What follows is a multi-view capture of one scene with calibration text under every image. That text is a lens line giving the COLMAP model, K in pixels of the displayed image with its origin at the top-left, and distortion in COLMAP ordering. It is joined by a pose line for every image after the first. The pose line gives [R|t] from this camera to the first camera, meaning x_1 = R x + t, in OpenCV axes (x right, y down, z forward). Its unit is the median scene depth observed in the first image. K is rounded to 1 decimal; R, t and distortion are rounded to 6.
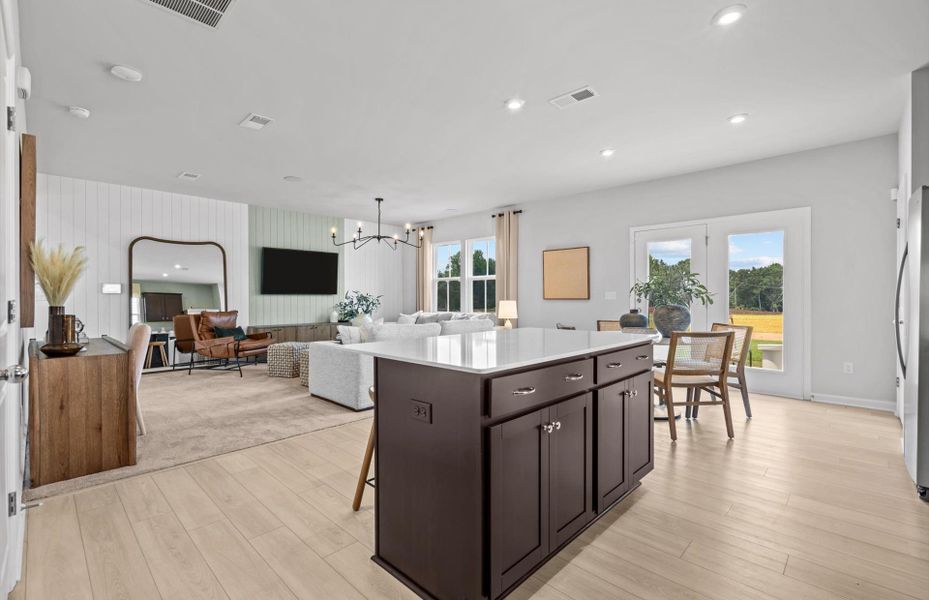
lens RADIAL K [[417.1, 0, 464.5], [0, 417.1, 300.0], [0, 0, 1]] dist [-0.002520, 0.000188]
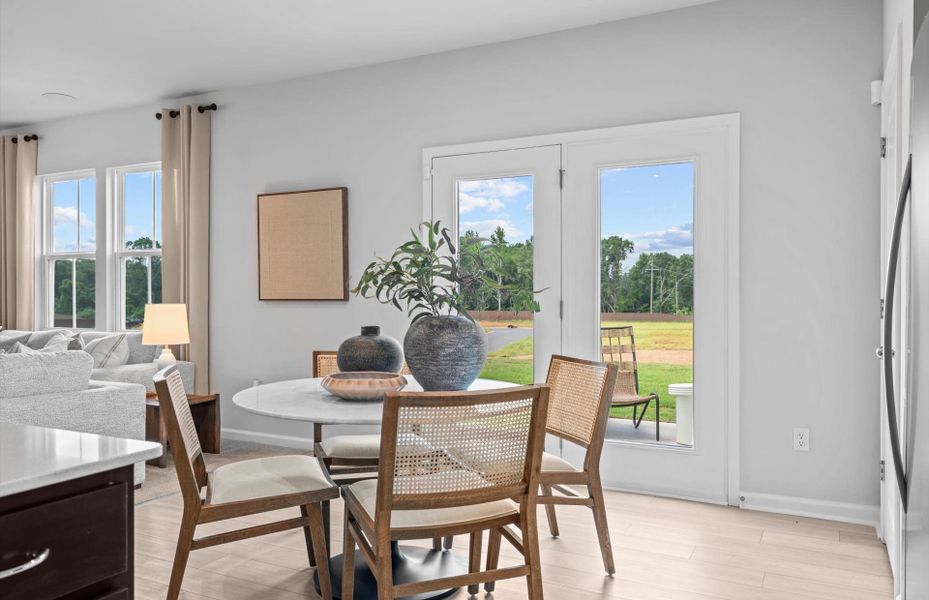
lens RADIAL K [[709.2, 0, 464.5], [0, 709.2, 300.0], [0, 0, 1]] dist [-0.002536, 0.001050]
pose [[0.959894, -0.000204, 0.280363, 0.217244], [0.000375, 1.000000, -0.000559, -0.002230], [-0.280363, 0.000642, 0.959894, 0.218532]]
